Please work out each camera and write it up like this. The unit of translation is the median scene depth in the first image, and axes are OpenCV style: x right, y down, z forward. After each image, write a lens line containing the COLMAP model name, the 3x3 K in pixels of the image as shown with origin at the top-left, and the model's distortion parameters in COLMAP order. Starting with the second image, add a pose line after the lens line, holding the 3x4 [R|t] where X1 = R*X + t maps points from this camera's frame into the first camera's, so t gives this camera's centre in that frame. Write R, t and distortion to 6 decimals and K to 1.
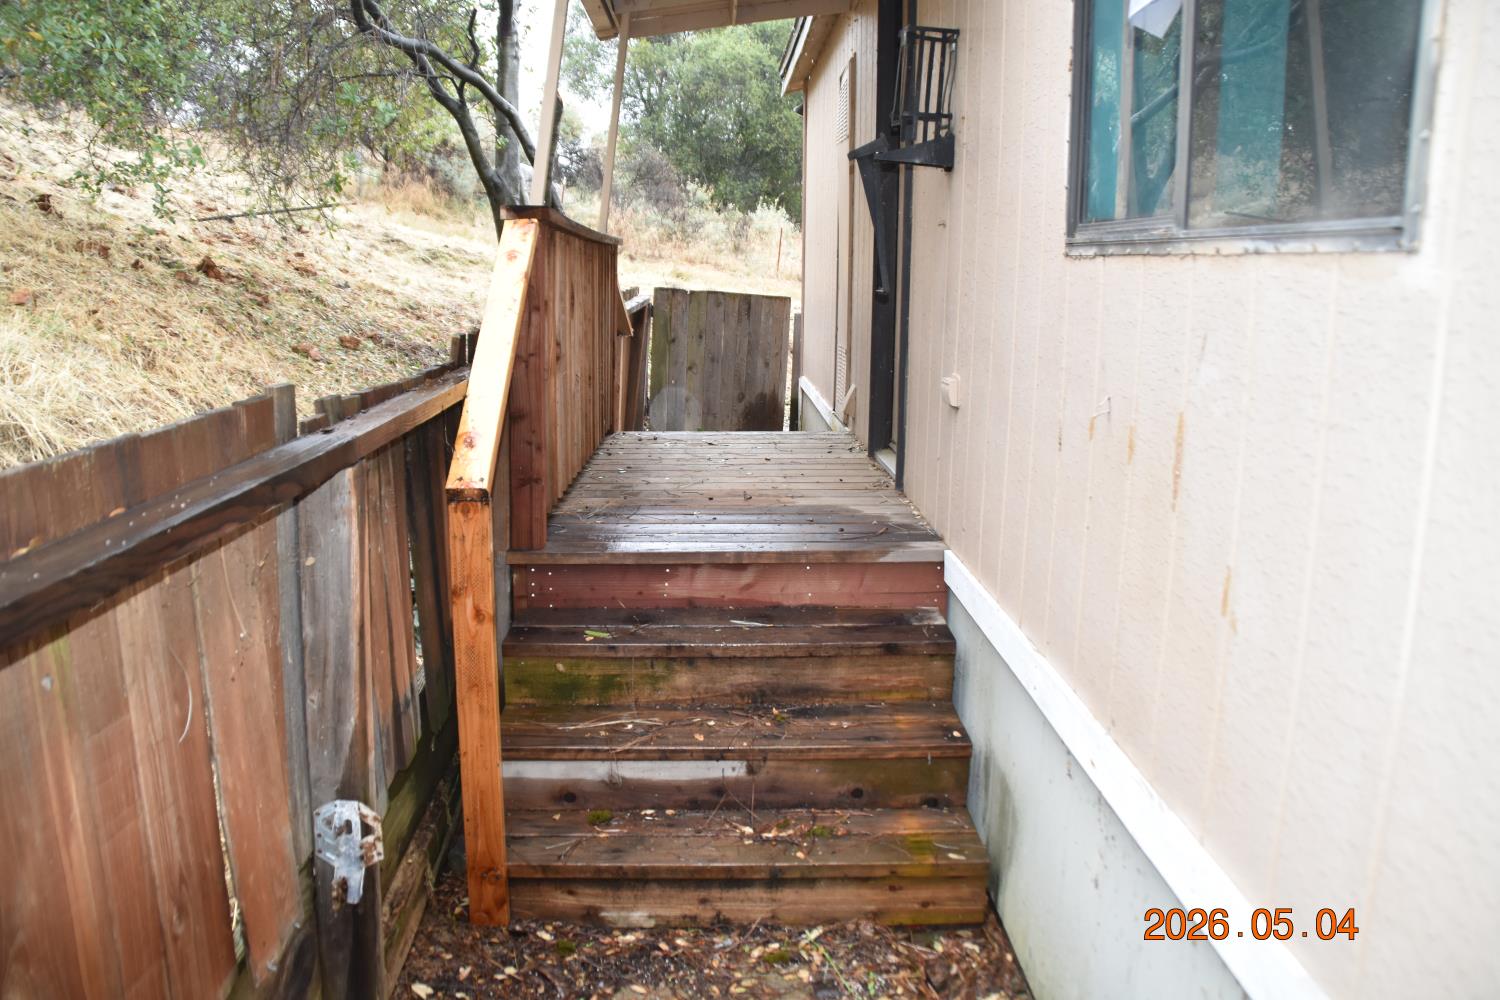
lens RADIAL K [[1162.4, 0, 747.6], [0, 1162.4, 502.2], [0, 0, 1]] dist [-0.094686, -0.003839]
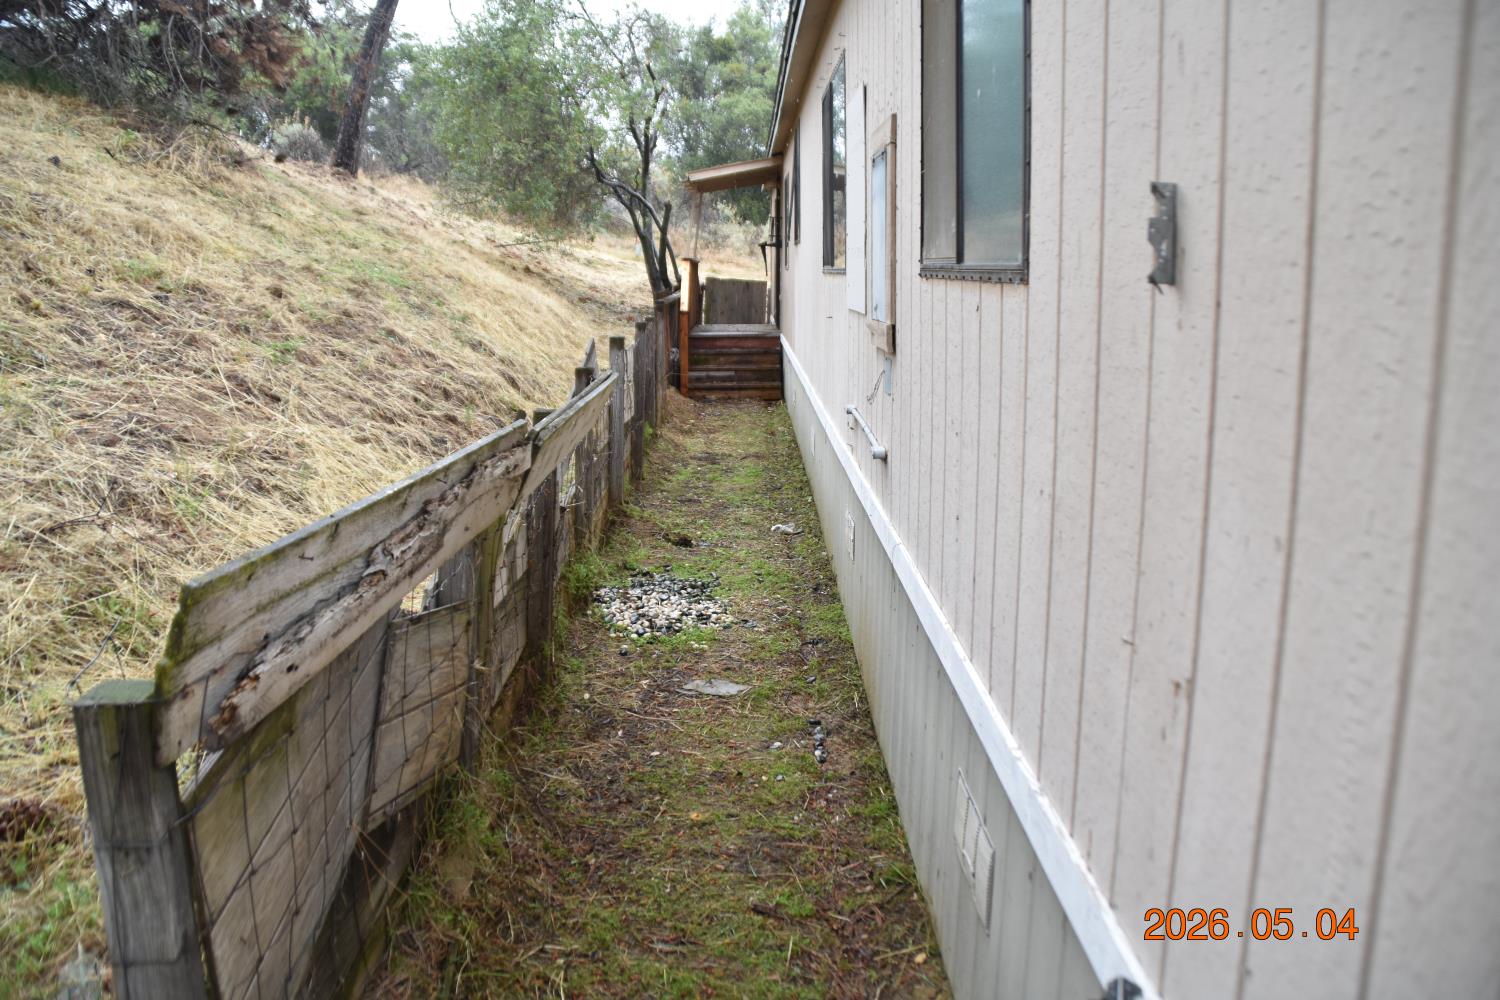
lens RADIAL K [[1162.4, 0, 751.8], [0, 1162.4, 497.2], [0, 0, 1]] dist [-0.094686, -0.003839]
pose [[0.999747, -0.005209, -0.021869, 0.023091], [0.005257, 0.999984, 0.002137, 0.097651], [0.021857, -0.002252, 0.999759, -0.515797]]
